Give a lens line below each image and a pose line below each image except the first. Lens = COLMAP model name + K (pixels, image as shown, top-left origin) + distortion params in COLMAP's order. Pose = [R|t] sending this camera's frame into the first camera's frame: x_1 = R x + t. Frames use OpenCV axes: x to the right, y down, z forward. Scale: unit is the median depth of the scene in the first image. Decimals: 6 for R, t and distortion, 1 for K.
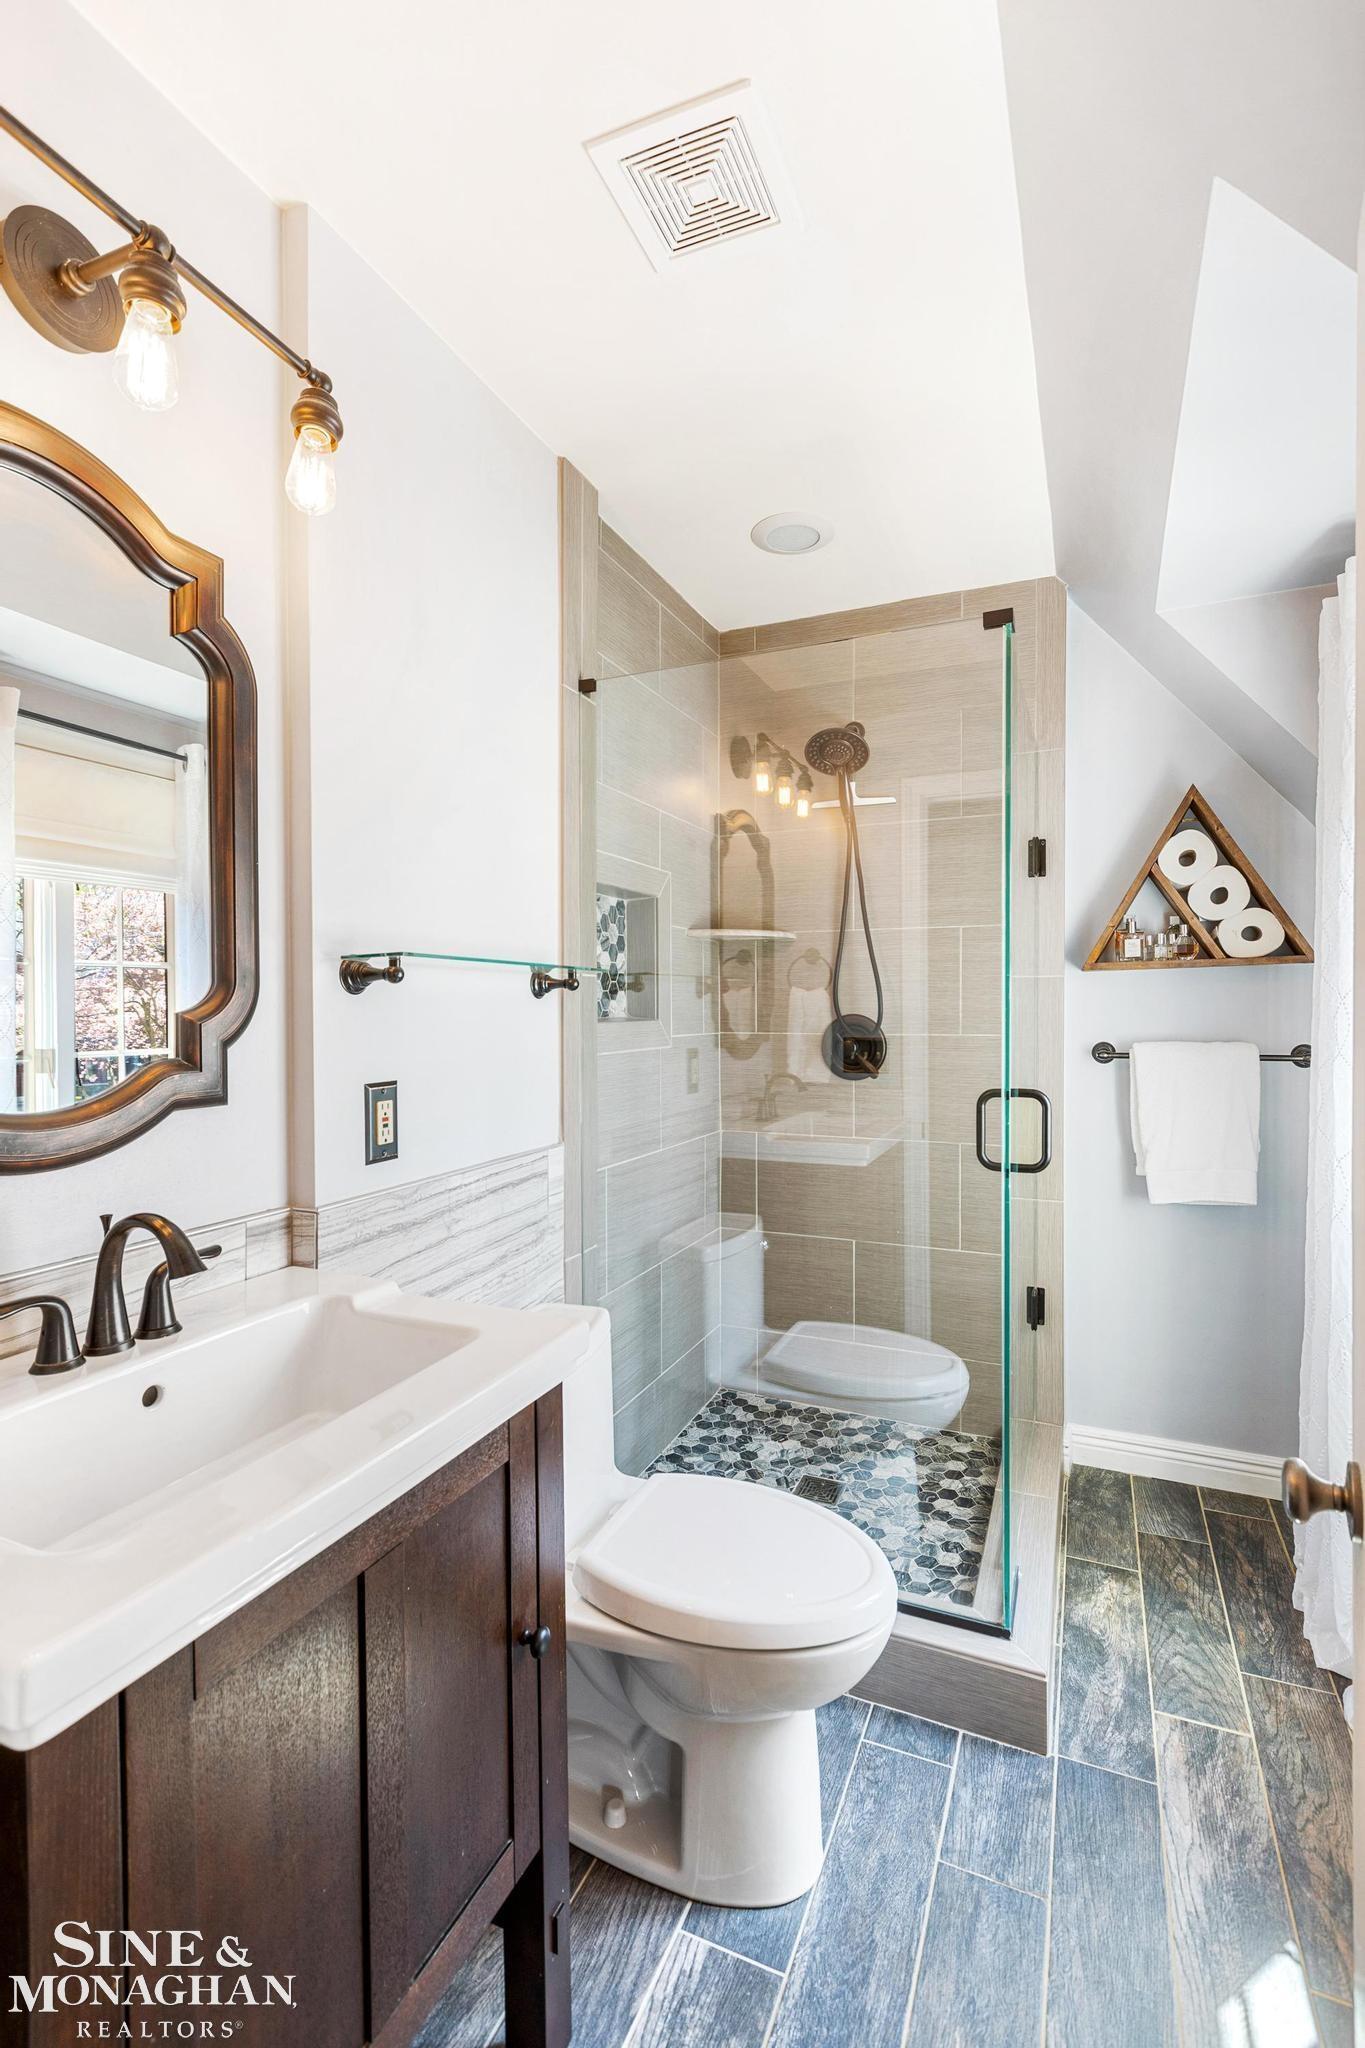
lens RADIAL K [[935.8, 0, 689.9], [0, 935.8, 1018.3], [0, 0, 1]] dist [0.000432, 0.000009]
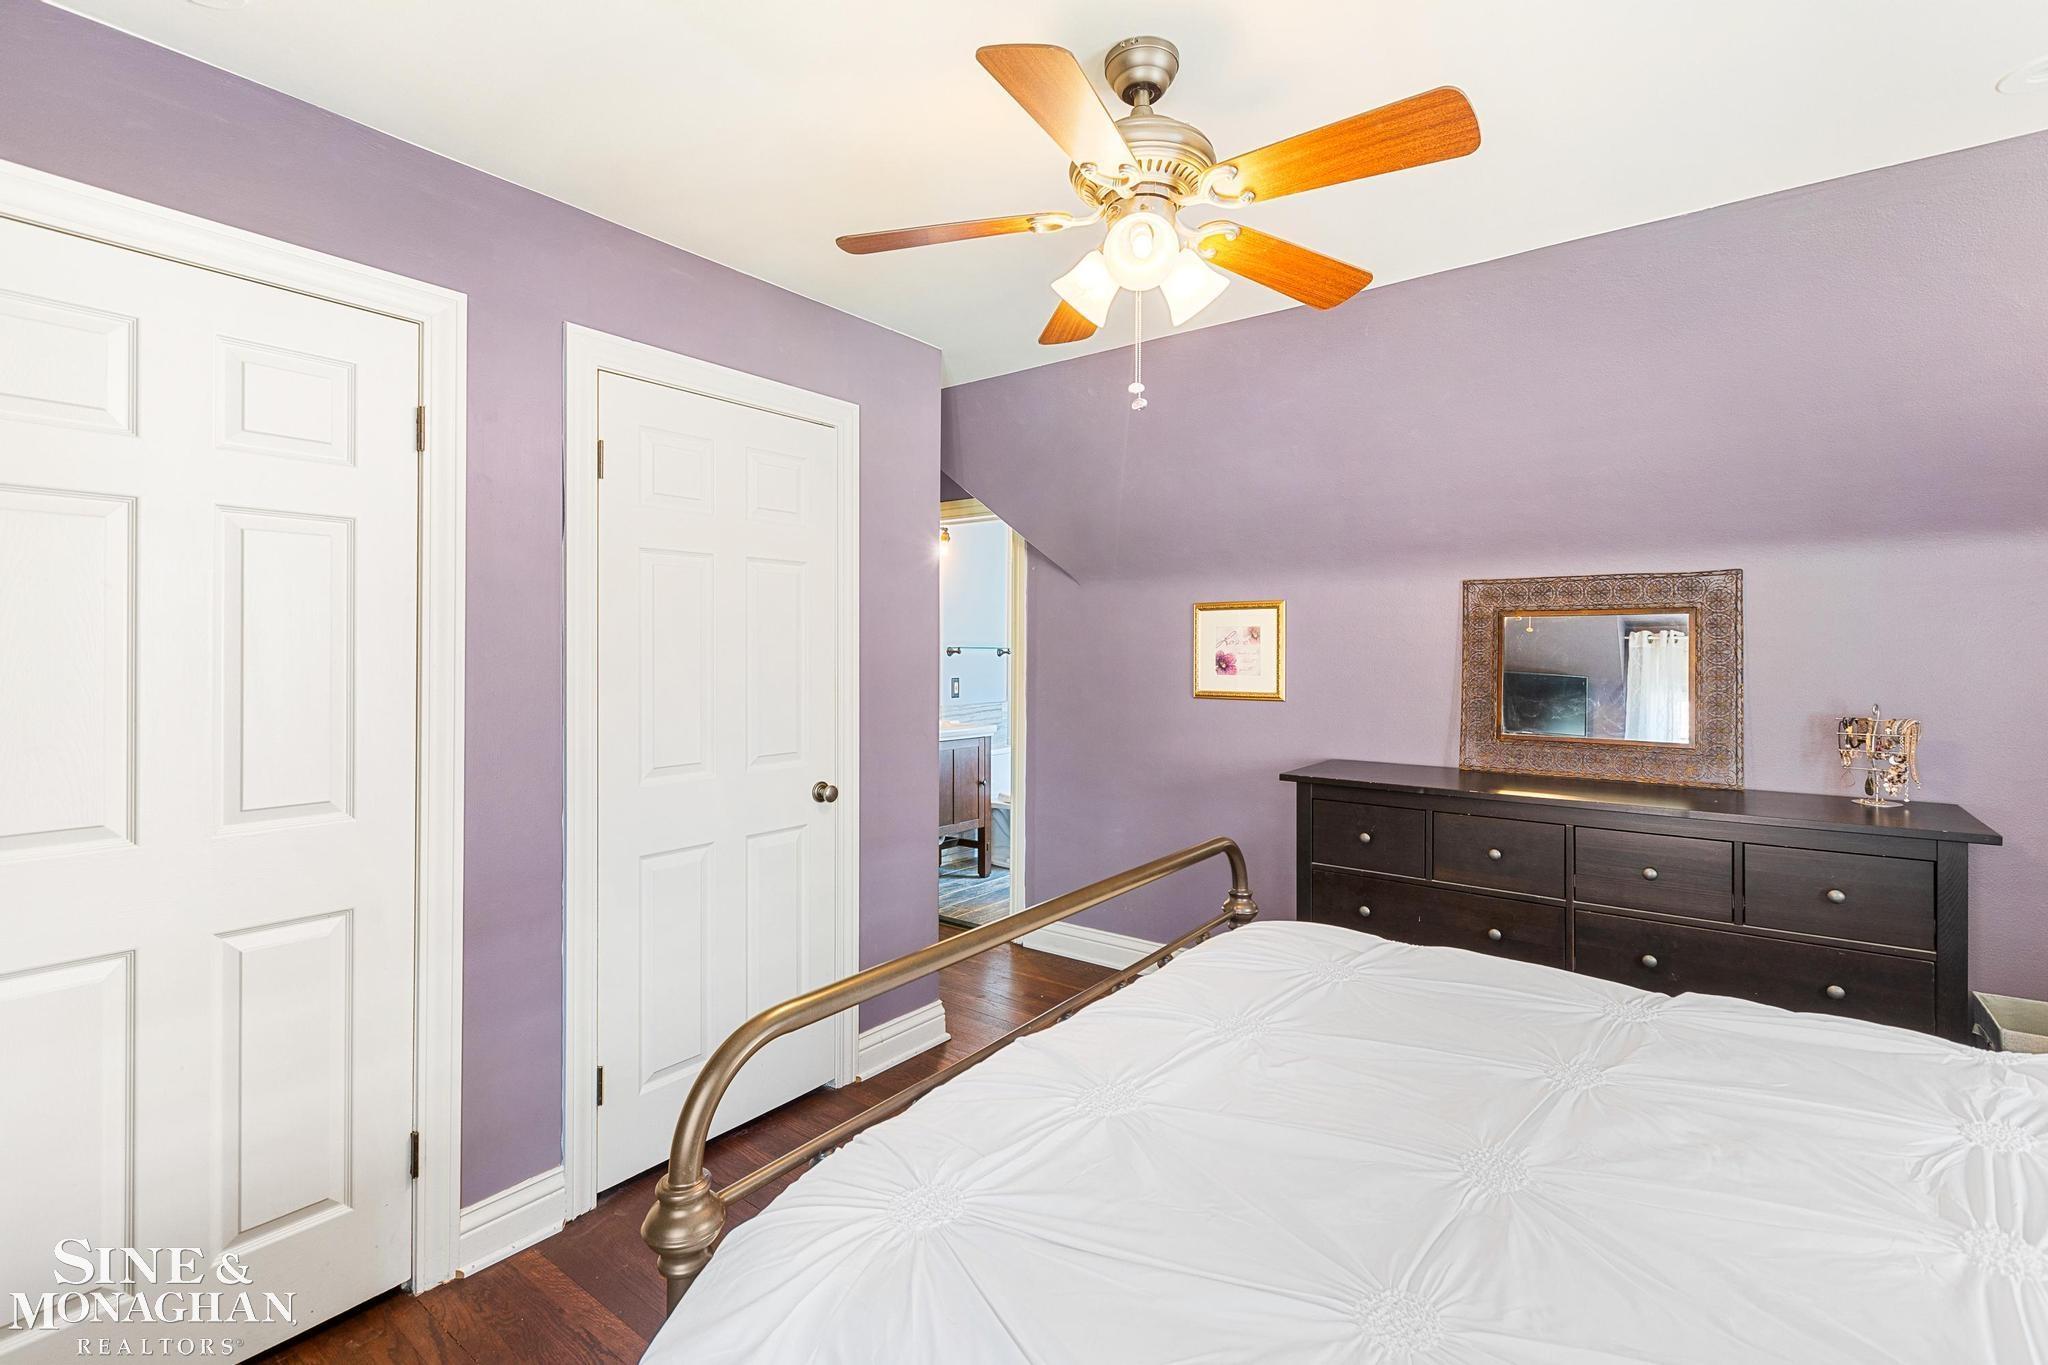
lens RADIAL K [[935.8, 0, 1020.3], [0, 935.8, 668.3], [0, 0, 1]] dist [0.000432, 0.000009]
pose [[0.972000, 0.003995, -0.234948, 0.891937], [-0.005167, 0.999977, -0.004374, 0.041994], [0.234925, 0.005465, 0.971998, -2.864204]]
